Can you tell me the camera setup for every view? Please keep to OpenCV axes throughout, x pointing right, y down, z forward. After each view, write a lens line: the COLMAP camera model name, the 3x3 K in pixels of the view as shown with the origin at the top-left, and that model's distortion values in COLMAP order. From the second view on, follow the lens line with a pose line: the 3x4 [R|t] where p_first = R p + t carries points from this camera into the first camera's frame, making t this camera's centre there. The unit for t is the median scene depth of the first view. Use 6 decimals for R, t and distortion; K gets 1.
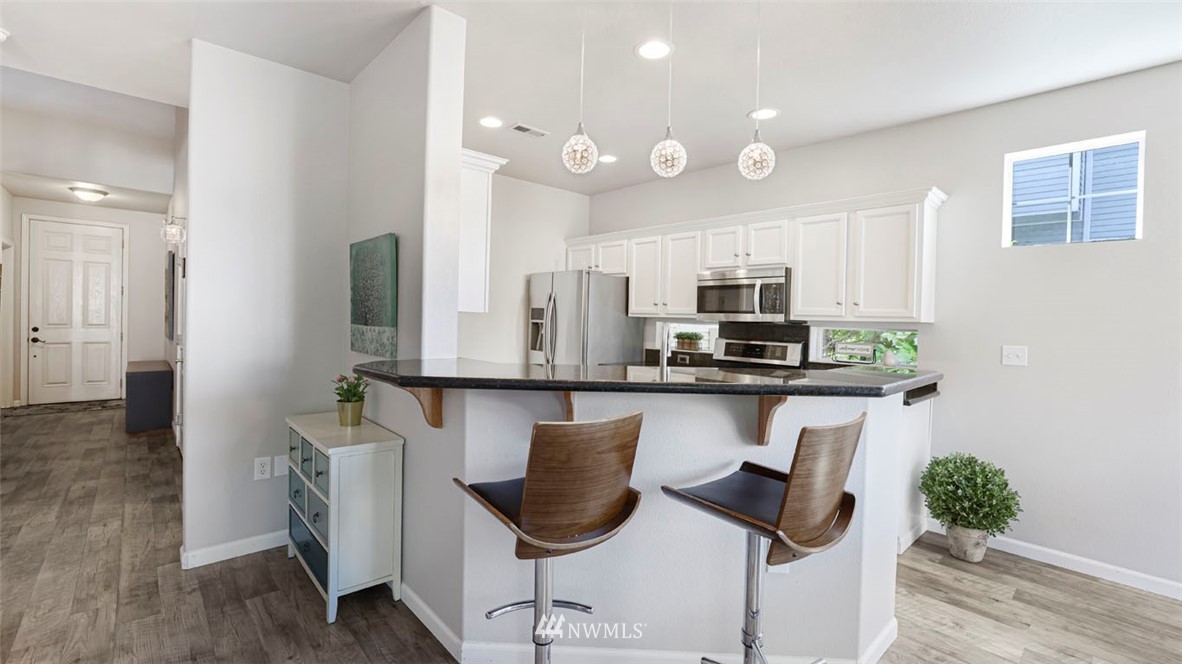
lens RADIAL K [[506.0, 0, 583.4], [0, 506.0, 326.0], [0, 0, 1]] dist [-0.049692, 0.017956]
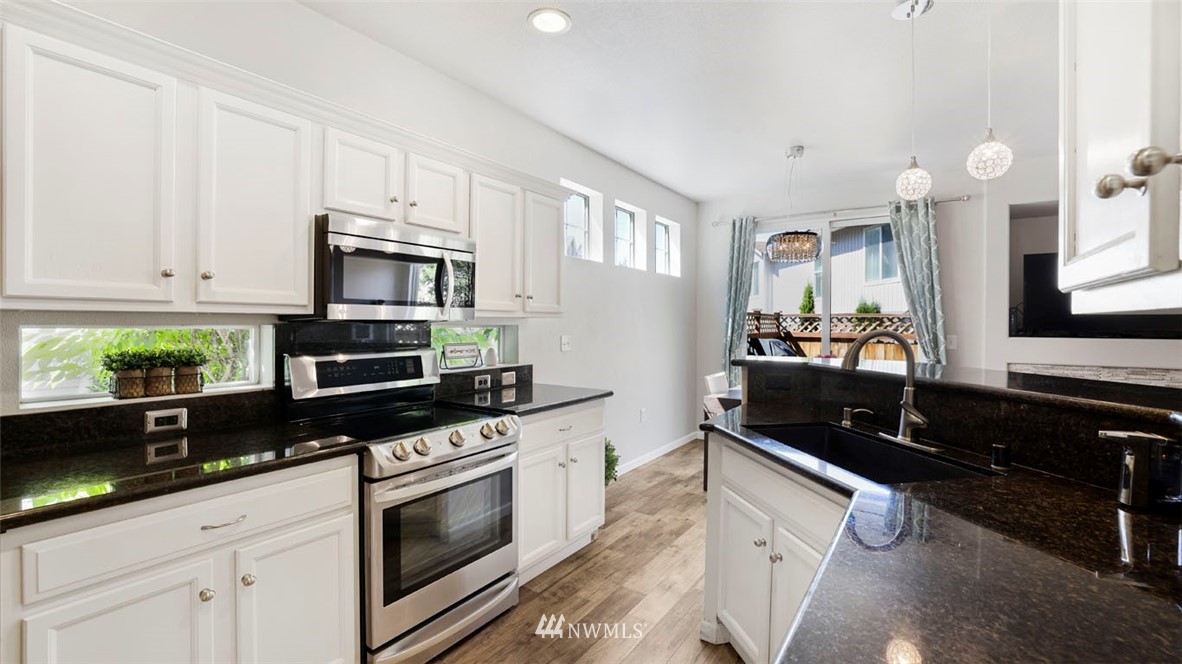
lens RADIAL K [[506.0, 0, 583.4], [0, 506.0, 326.0], [0, 0, 1]] dist [-0.049692, 0.017956]
pose [[-0.222574, -0.032527, 0.974373, -0.306508], [0.004818, 0.999394, 0.034463, -0.022561], [-0.974904, 0.012365, -0.222282, 1.004780]]
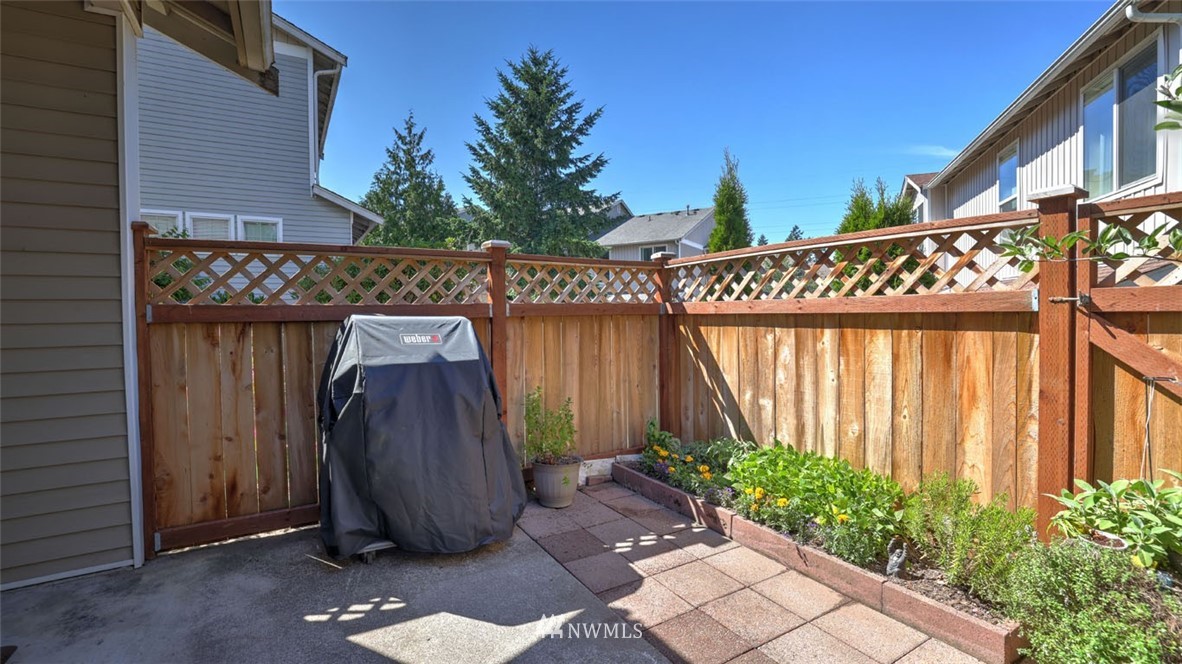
lens RADIAL K [[506.0, 0, 583.4], [0, 506.0, 326.0], [0, 0, 1]] dist [-0.049692, 0.017956]
pose [[0.199469, -0.051707, 0.978539, 0.840162], [0.037330, 0.998283, 0.045141, 0.091335], [-0.979193, 0.027524, 0.201057, -0.549755]]
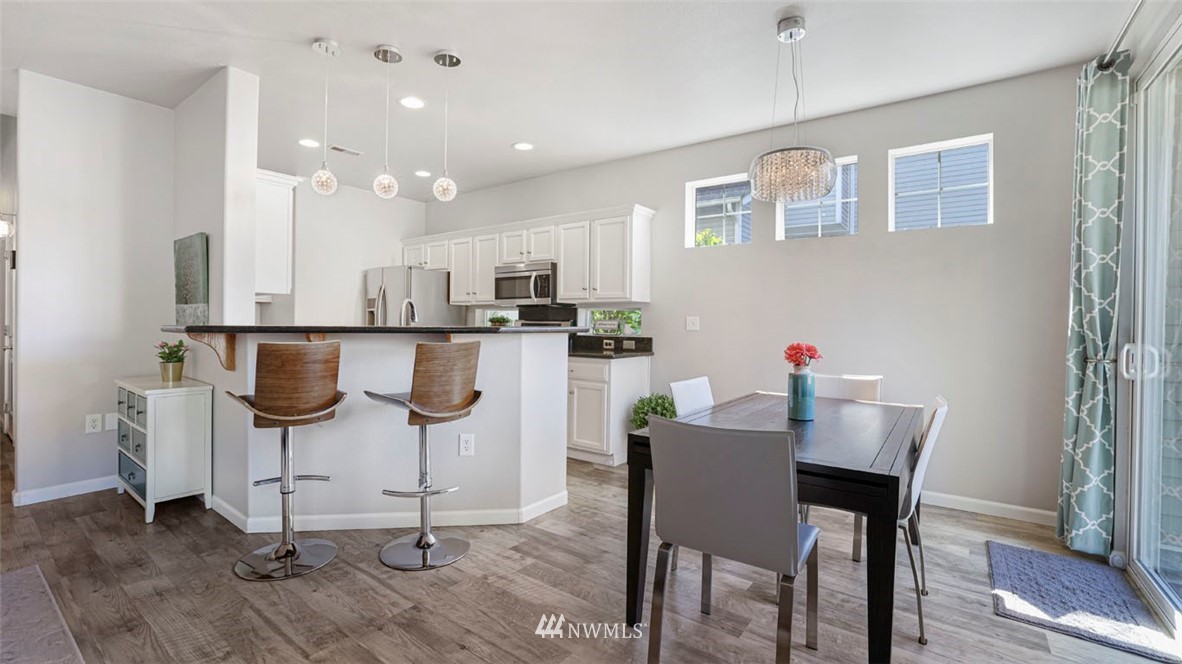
lens RADIAL K [[506.0, 0, 583.4], [0, 506.0, 326.0], [0, 0, 1]] dist [-0.049692, 0.017956]
pose [[0.982586, -0.015264, 0.185178, 0.237374], [0.016177, 0.999863, -0.003421, 0.054374], [-0.185101, 0.006357, 0.982699, -0.306383]]
